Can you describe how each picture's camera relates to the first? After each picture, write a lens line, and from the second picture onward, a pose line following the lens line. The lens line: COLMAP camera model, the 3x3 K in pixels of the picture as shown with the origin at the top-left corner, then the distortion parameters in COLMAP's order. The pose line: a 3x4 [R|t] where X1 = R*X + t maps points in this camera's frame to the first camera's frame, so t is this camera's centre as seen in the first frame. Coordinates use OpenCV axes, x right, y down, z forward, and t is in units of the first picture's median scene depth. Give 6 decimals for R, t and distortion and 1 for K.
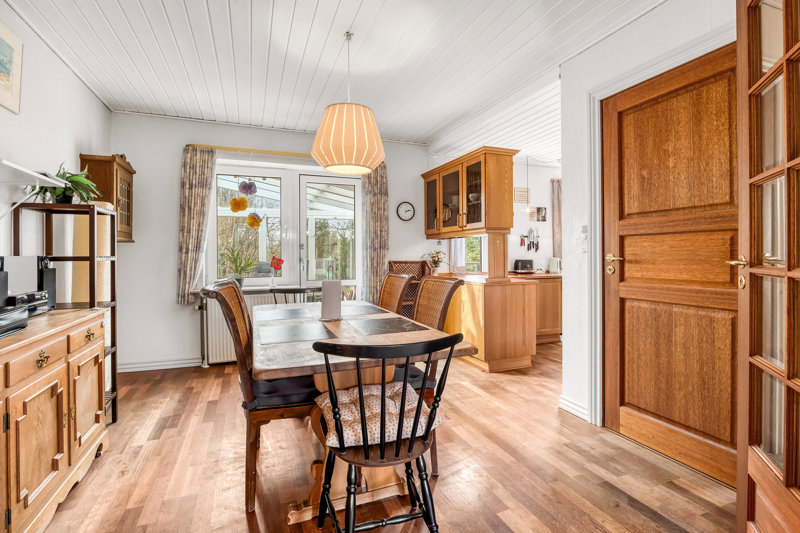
lens RADIAL K [[383.1, 0, 399.8], [0, 383.1, 257.2], [0, 0, 1]] dist [-0.007200, -0.000454]
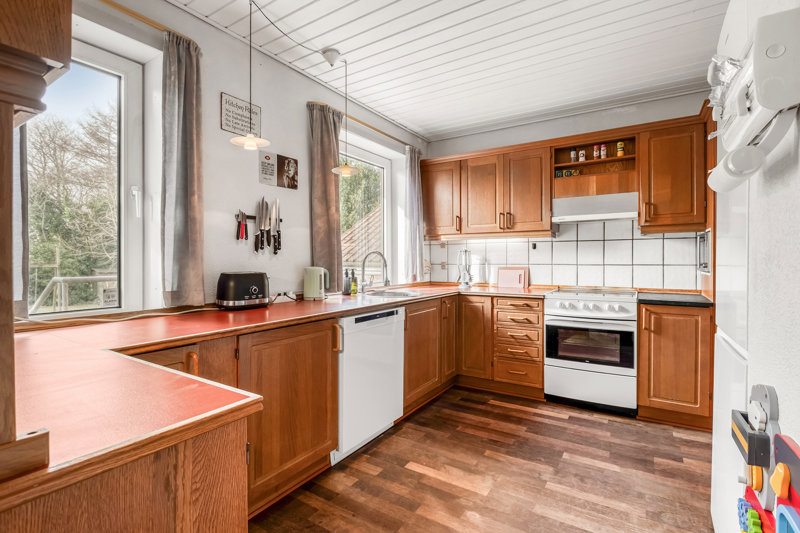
lens RADIAL K [[383.1, 0, 399.8], [0, 383.1, 257.2], [0, 0, 1]] dist [-0.007200, -0.000454]
pose [[0.812266, 0.005197, 0.583265, 0.218381], [0.003834, 0.999891, -0.014248, -0.003710], [-0.583275, 0.013809, 0.812157, 0.565946]]
